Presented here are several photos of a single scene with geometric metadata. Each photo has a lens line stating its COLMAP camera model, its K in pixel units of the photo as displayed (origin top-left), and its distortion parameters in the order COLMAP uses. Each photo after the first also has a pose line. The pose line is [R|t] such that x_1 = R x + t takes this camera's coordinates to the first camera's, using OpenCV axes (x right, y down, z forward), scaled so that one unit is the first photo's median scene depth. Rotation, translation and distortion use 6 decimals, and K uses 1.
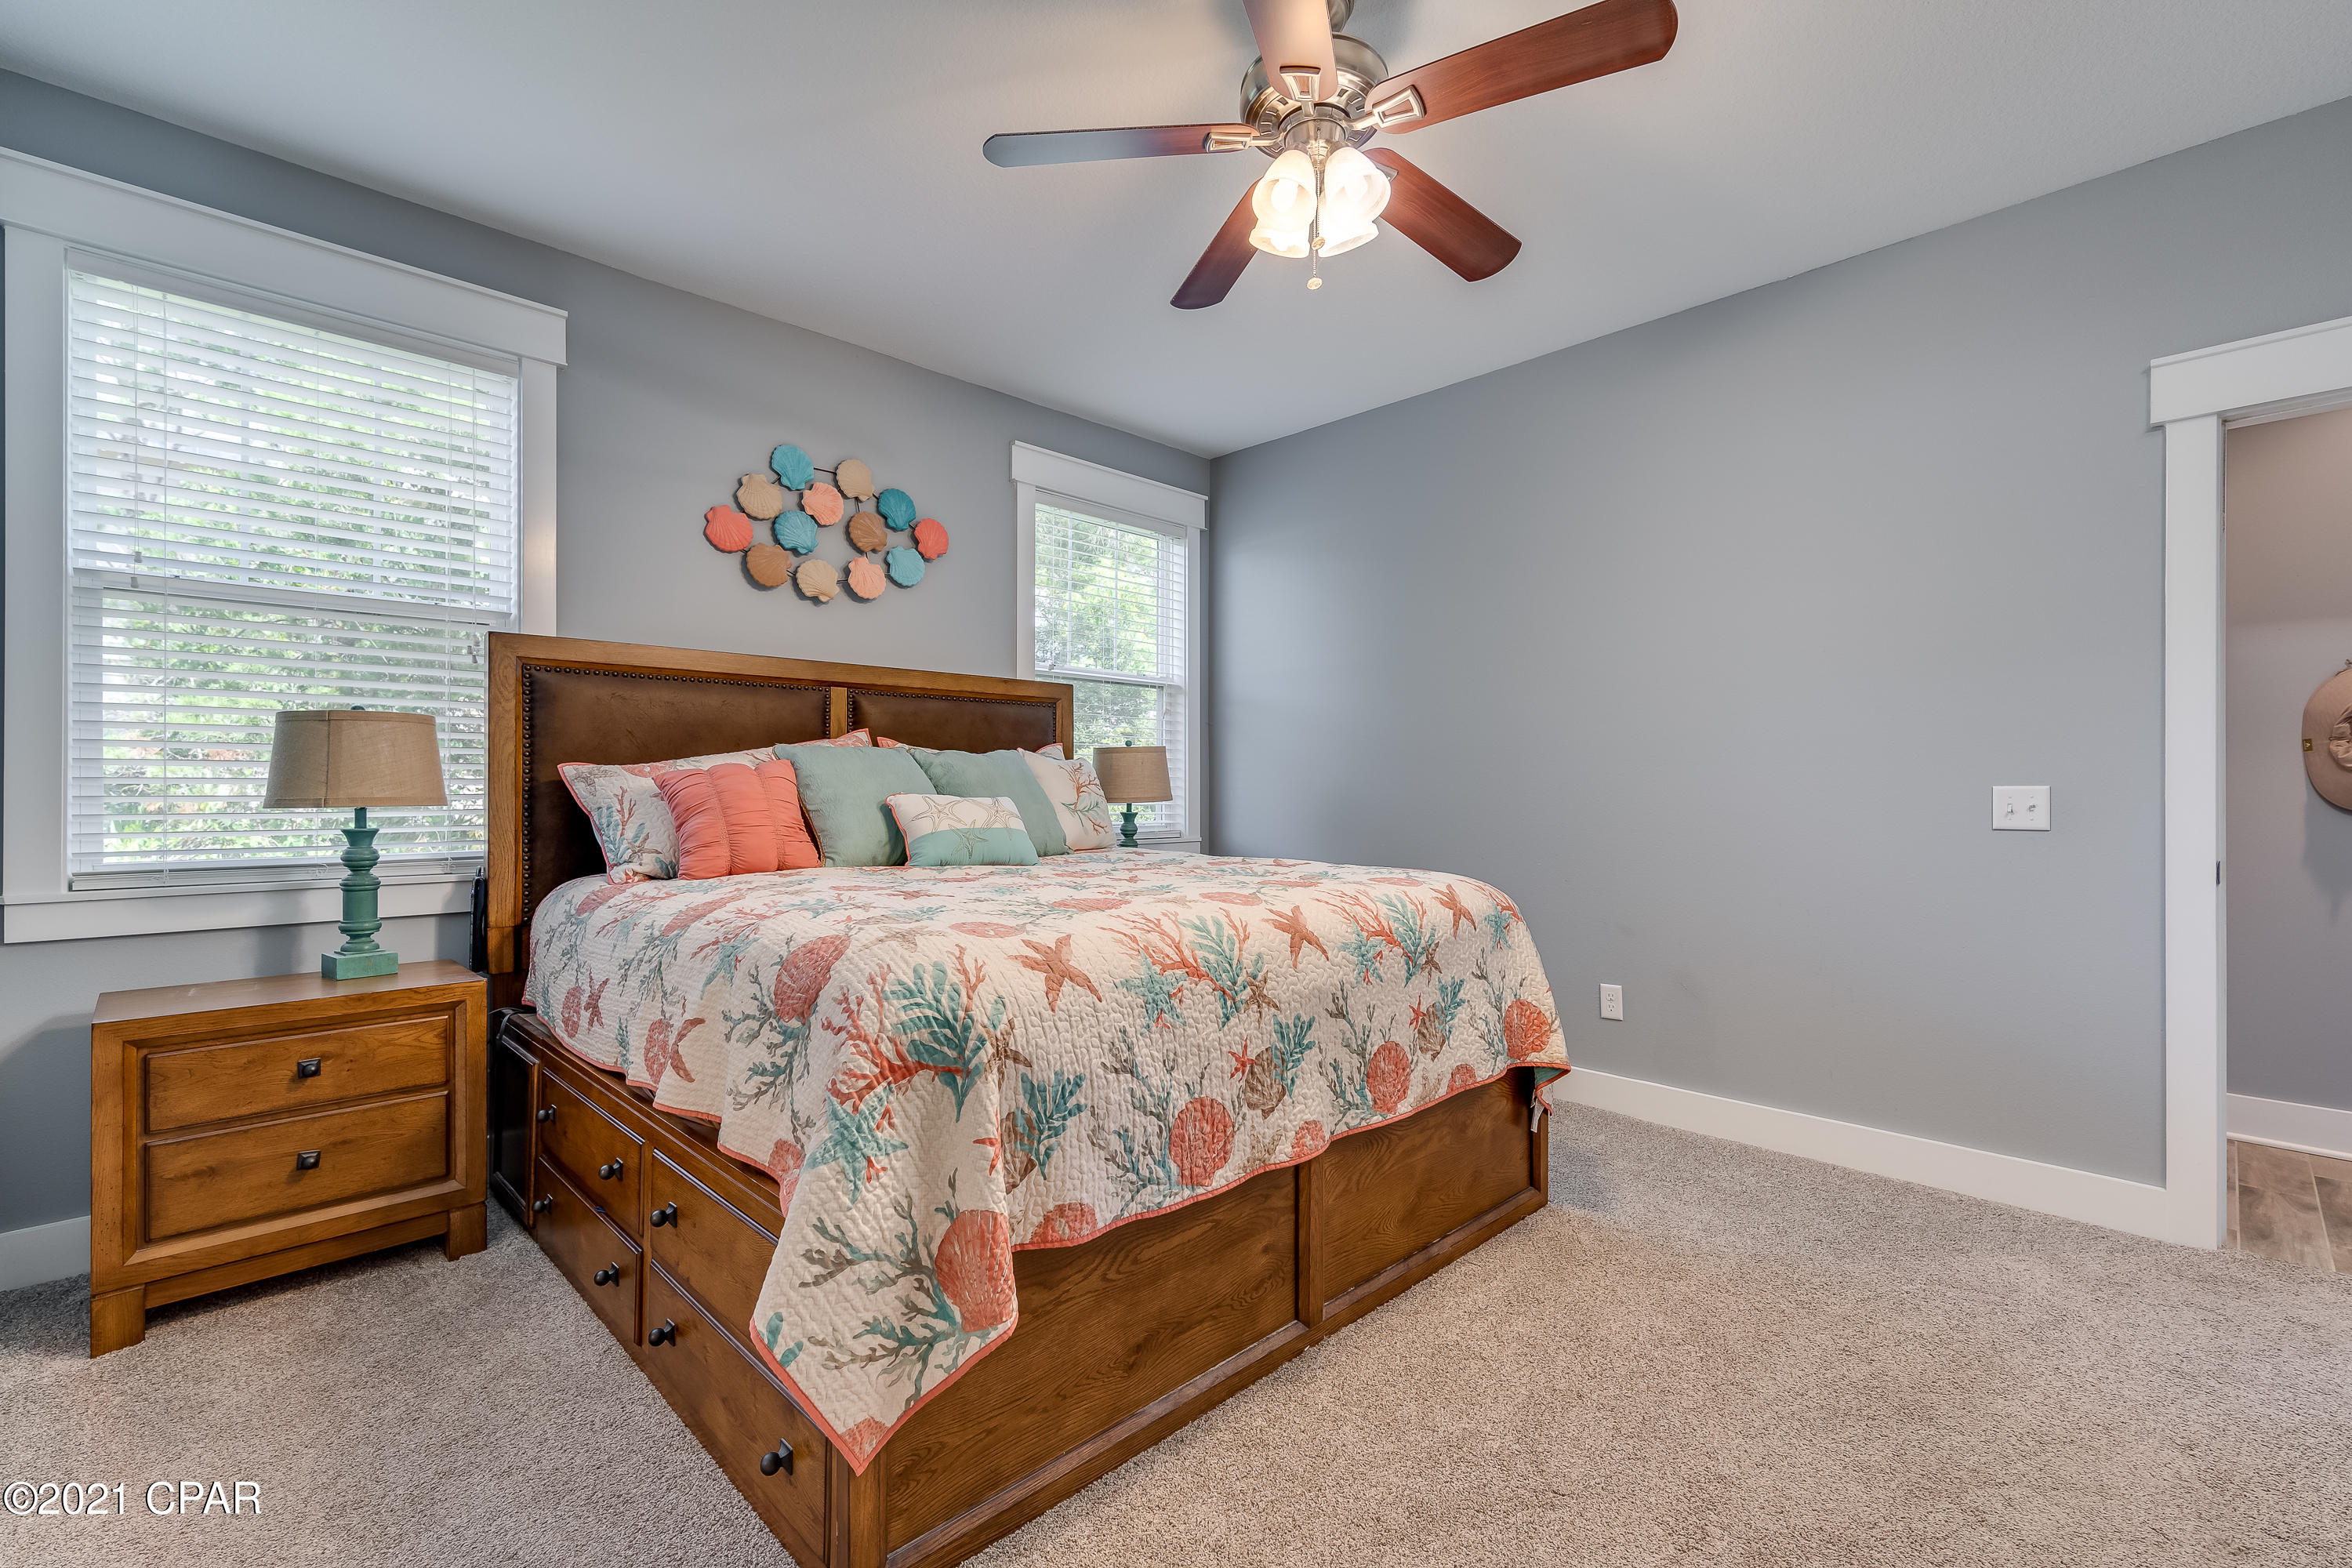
lens RADIAL K [[1033.8, 0, 1198.7], [0, 1033.8, 779.3], [0, 0, 1]] dist [0.005418, -0.000292]
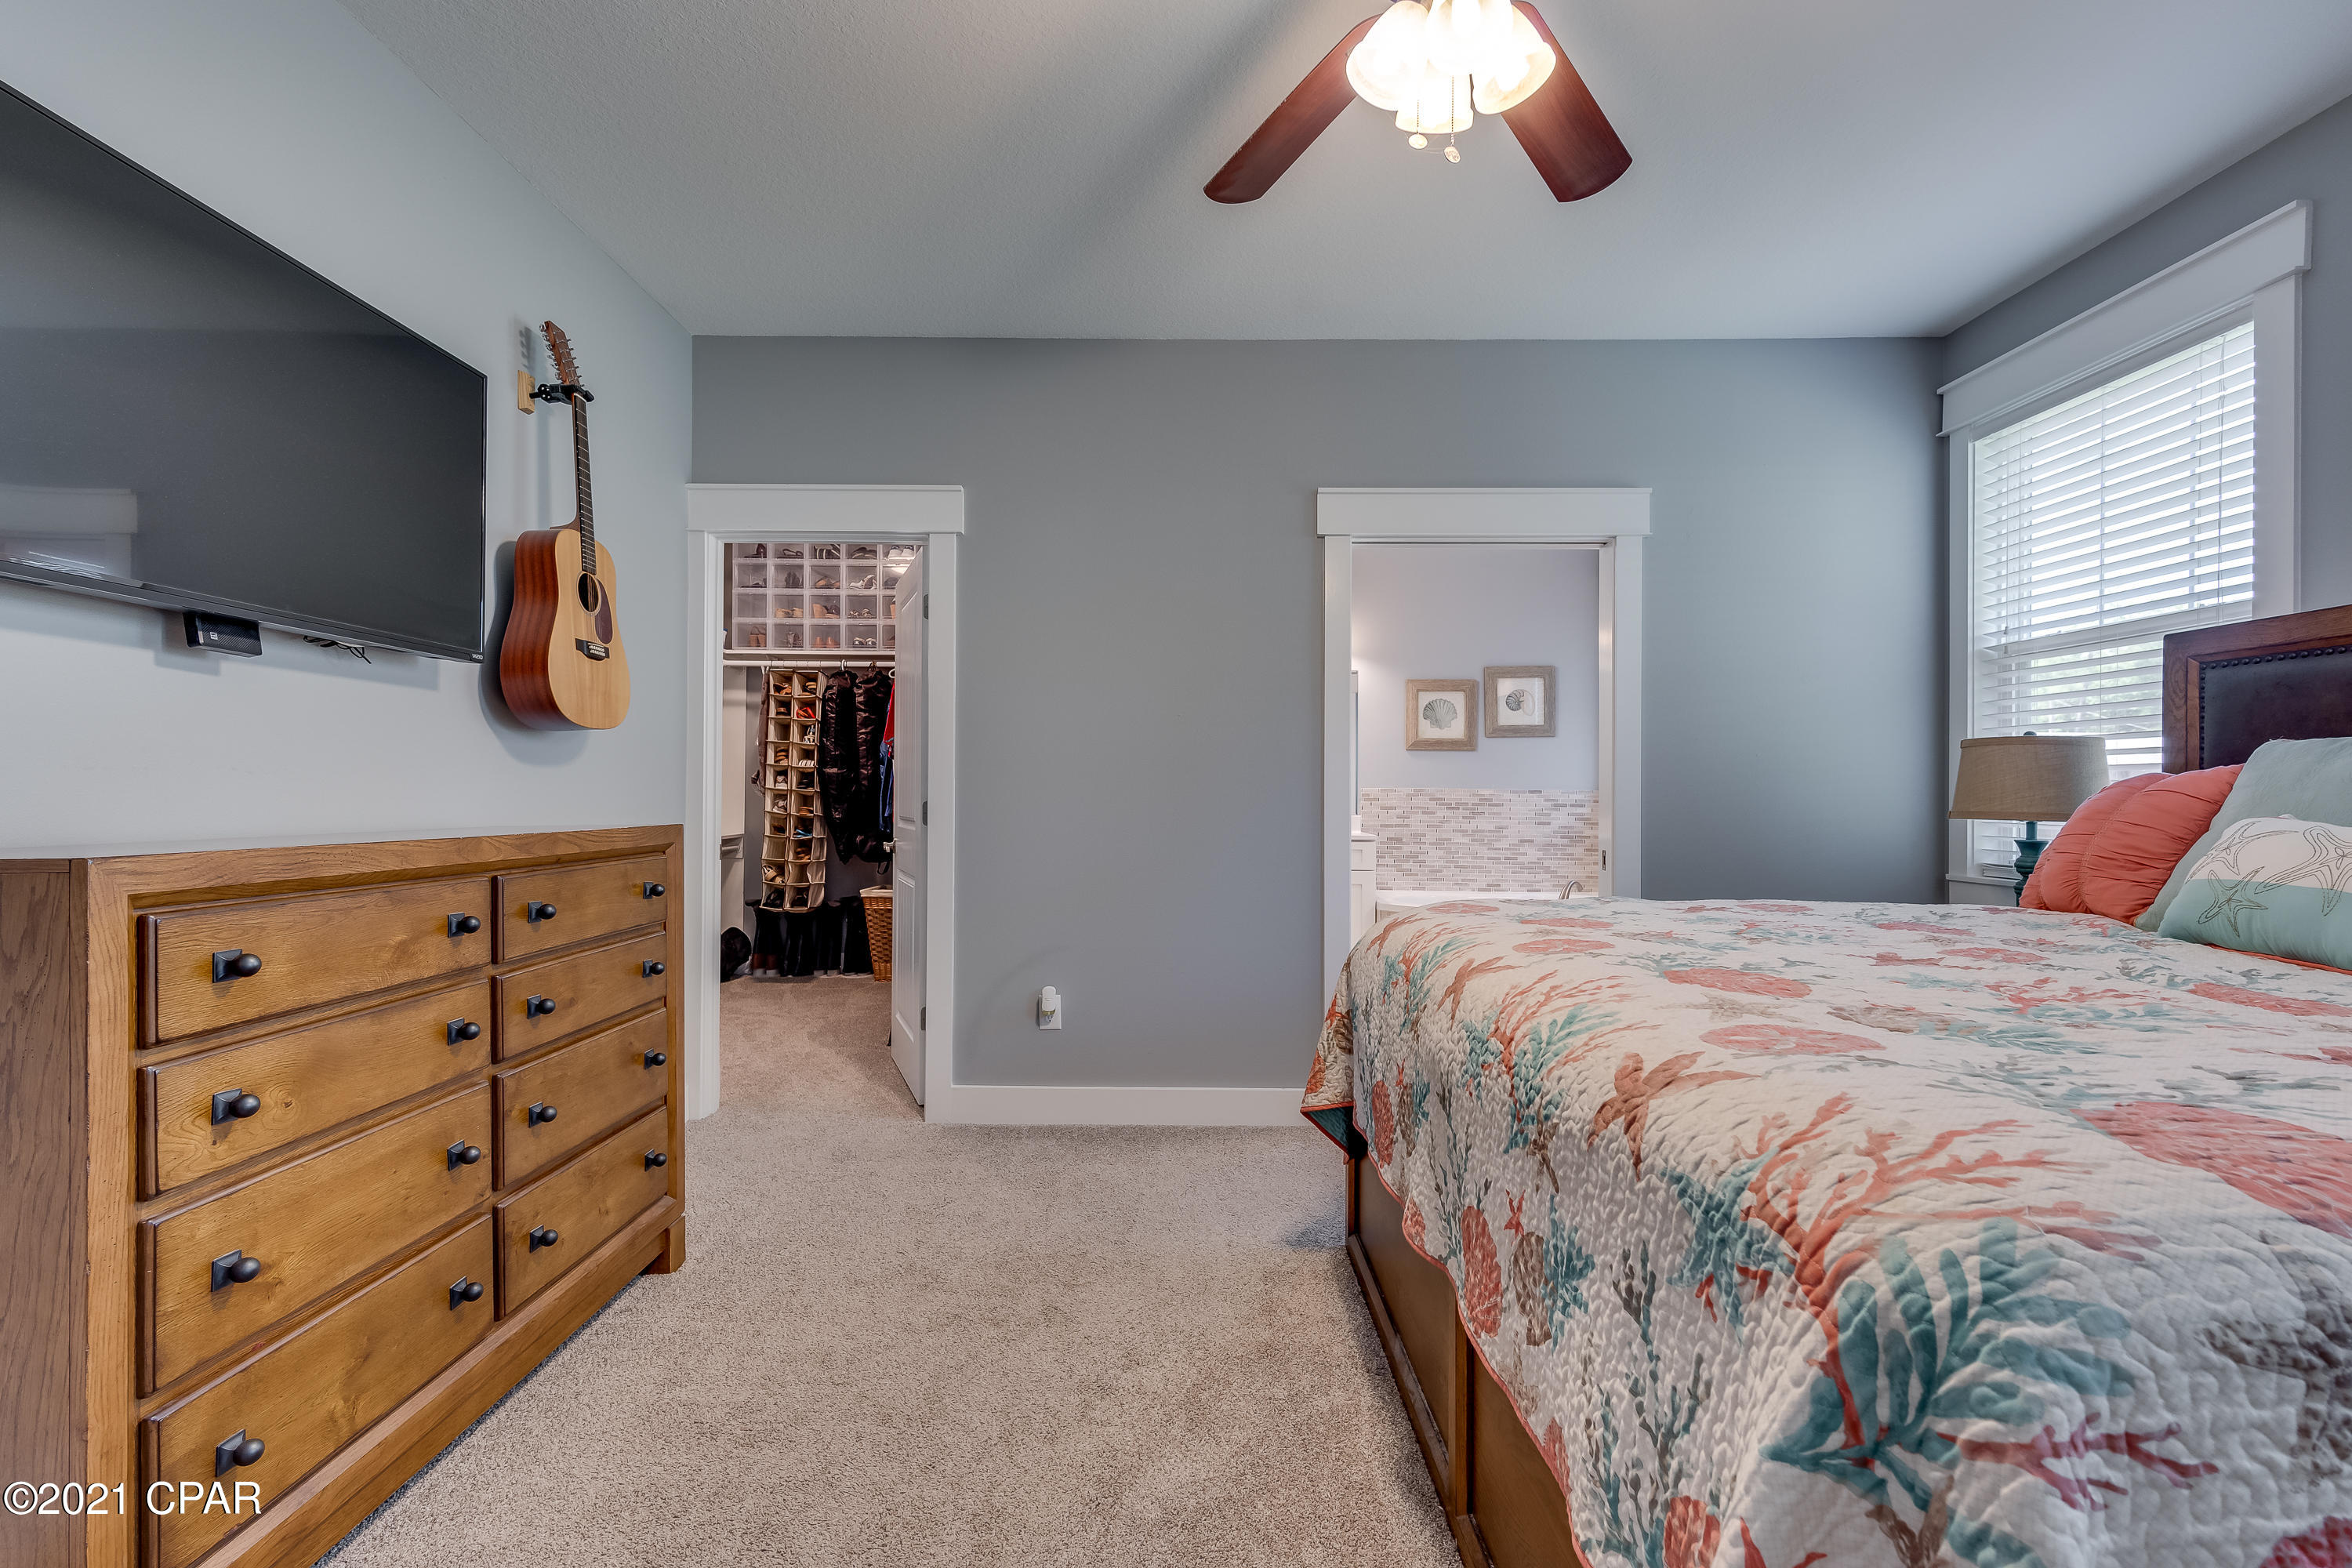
lens RADIAL K [[1033.8, 0, 1174.7], [0, 1033.8, 790.0], [0, 0, 1]] dist [0.005418, -0.000292]
pose [[-0.713019, -0.010651, -0.701063, 0.687608], [-0.004964, 0.999936, -0.010144, 0.009835], [0.701127, -0.003753, -0.713027, 1.210809]]
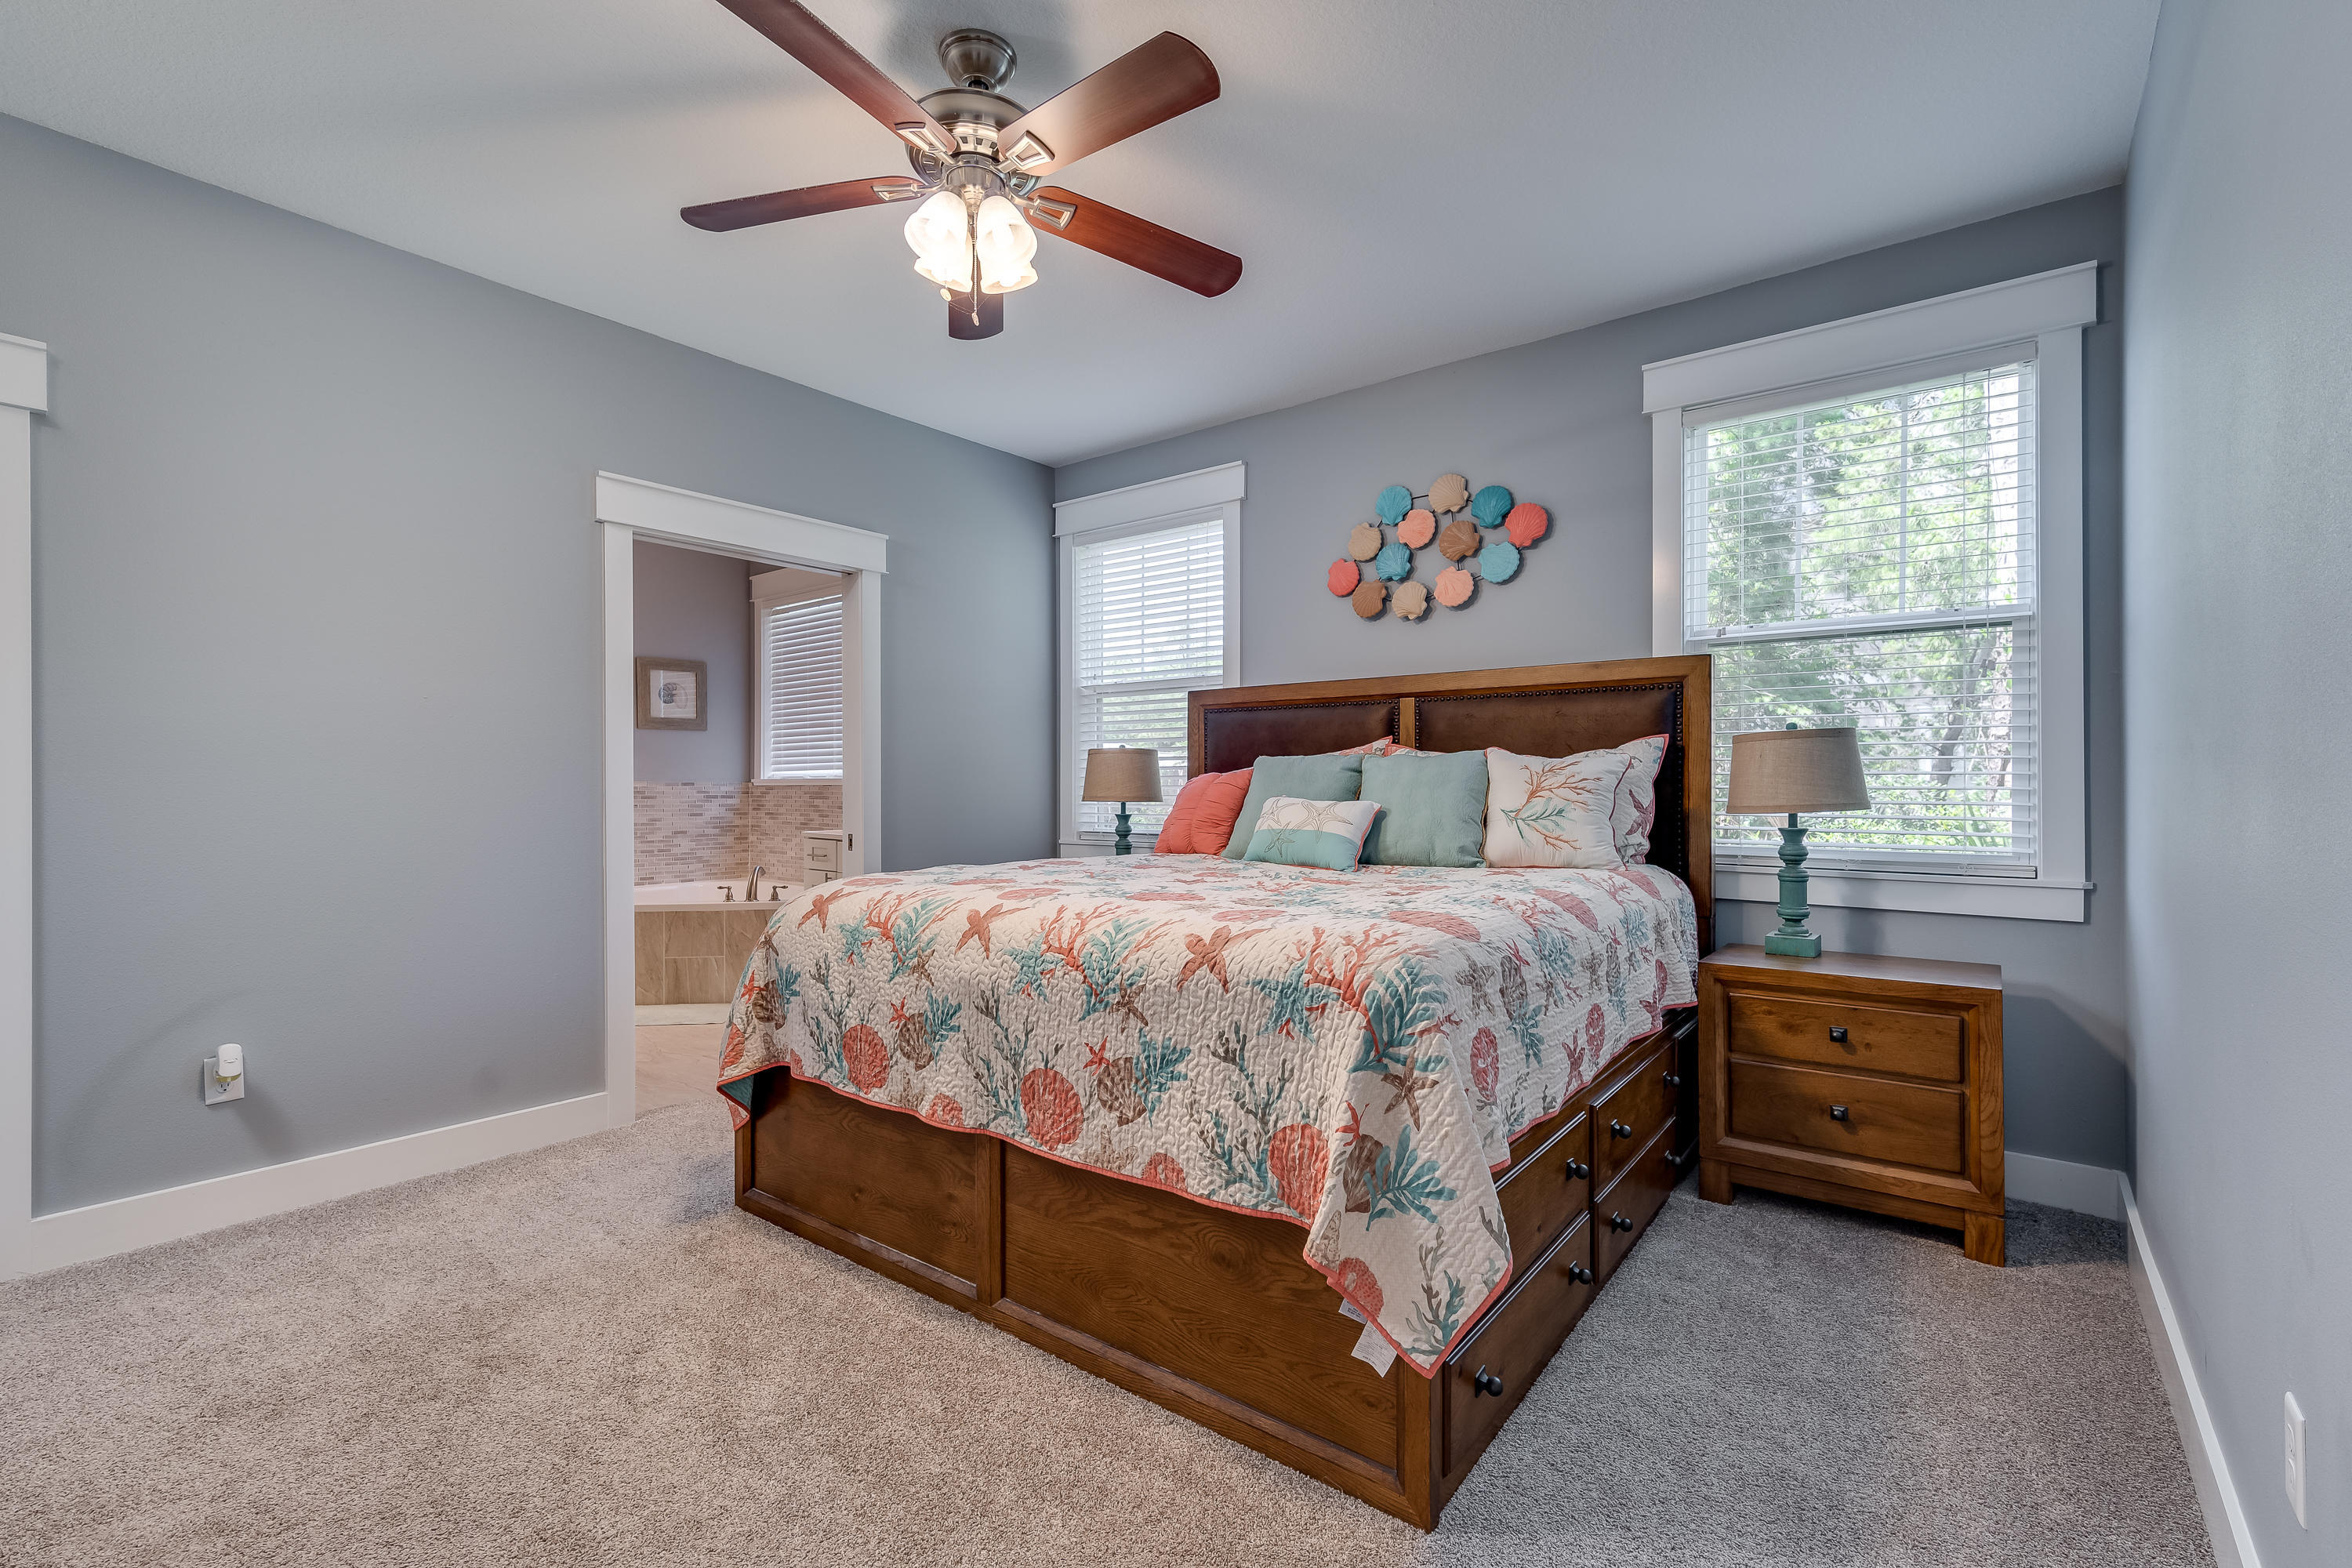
lens RADIAL K [[1033.8, 0, 1184.7], [0, 1033.8, 792.4], [0, 0, 1]] dist [0.005418, -0.000292]
pose [[0.122783, 0.002189, -0.992431, 1.019237], [0.007996, 0.999963, 0.003195, 0.006806], [0.992401, -0.008328, 0.122761, 0.930857]]
